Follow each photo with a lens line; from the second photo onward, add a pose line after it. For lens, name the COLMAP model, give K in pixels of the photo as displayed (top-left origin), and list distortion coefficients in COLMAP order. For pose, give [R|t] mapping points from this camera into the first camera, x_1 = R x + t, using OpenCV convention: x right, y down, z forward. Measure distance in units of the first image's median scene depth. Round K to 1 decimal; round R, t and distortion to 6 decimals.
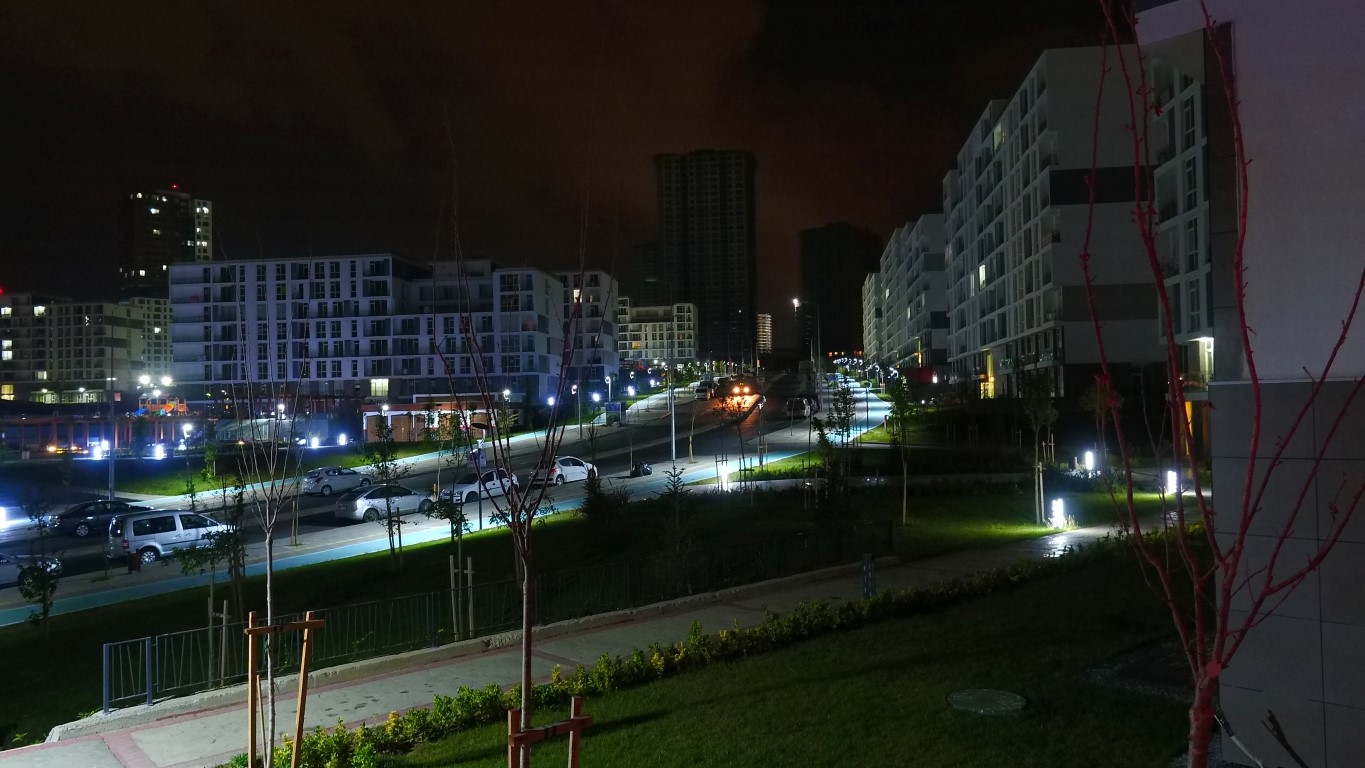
lens RADIAL K [[993.2, 0, 682.5], [0, 993.2, 384.0], [0, 0, 1]] dist [0.008256, -0.007458]
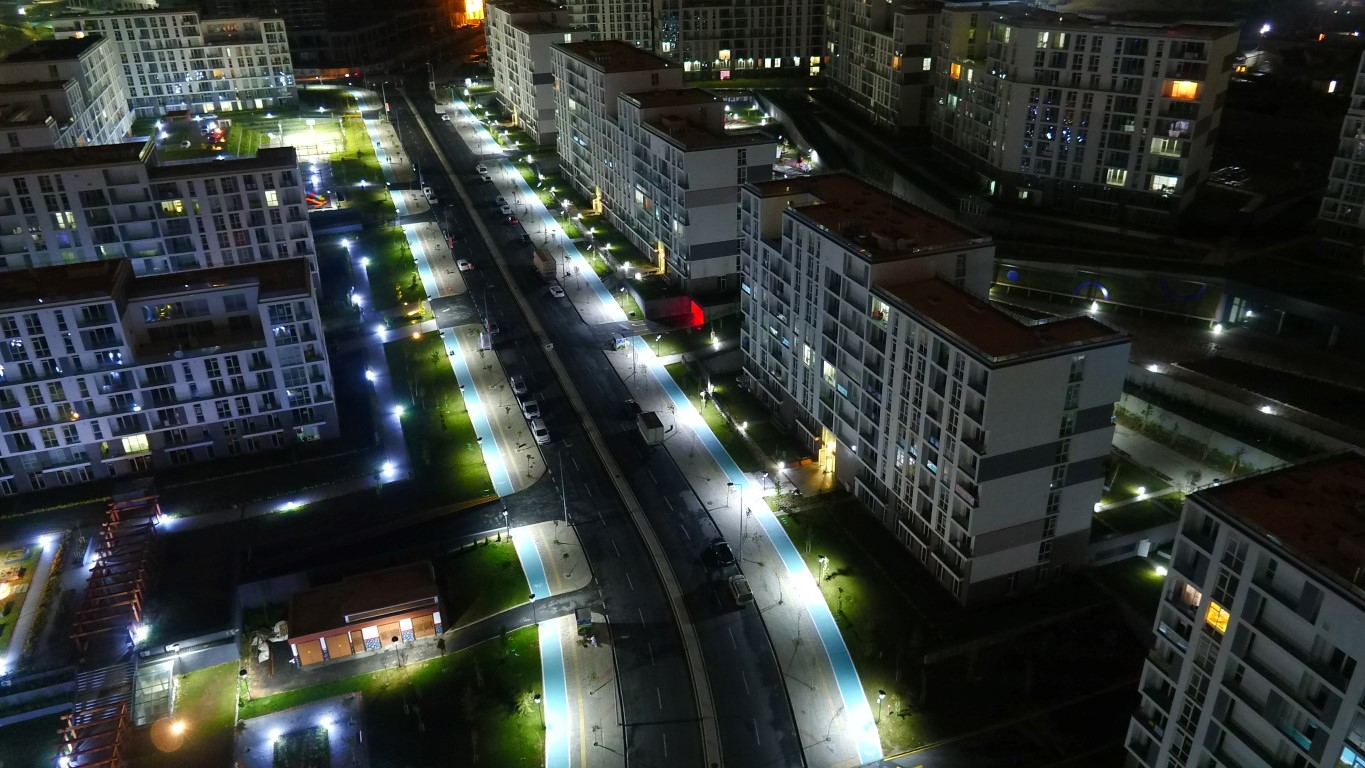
lens RADIAL K [[993.2, 0, 682.5], [0, 993.2, 384.0], [0, 0, 1]] dist [0.008256, -0.007458]
pose [[0.885503, -0.202378, 0.418244, -0.234150], [-0.013684, 0.888409, 0.458850, -0.441841], [-0.464433, -0.412036, 0.783919, 0.125034]]
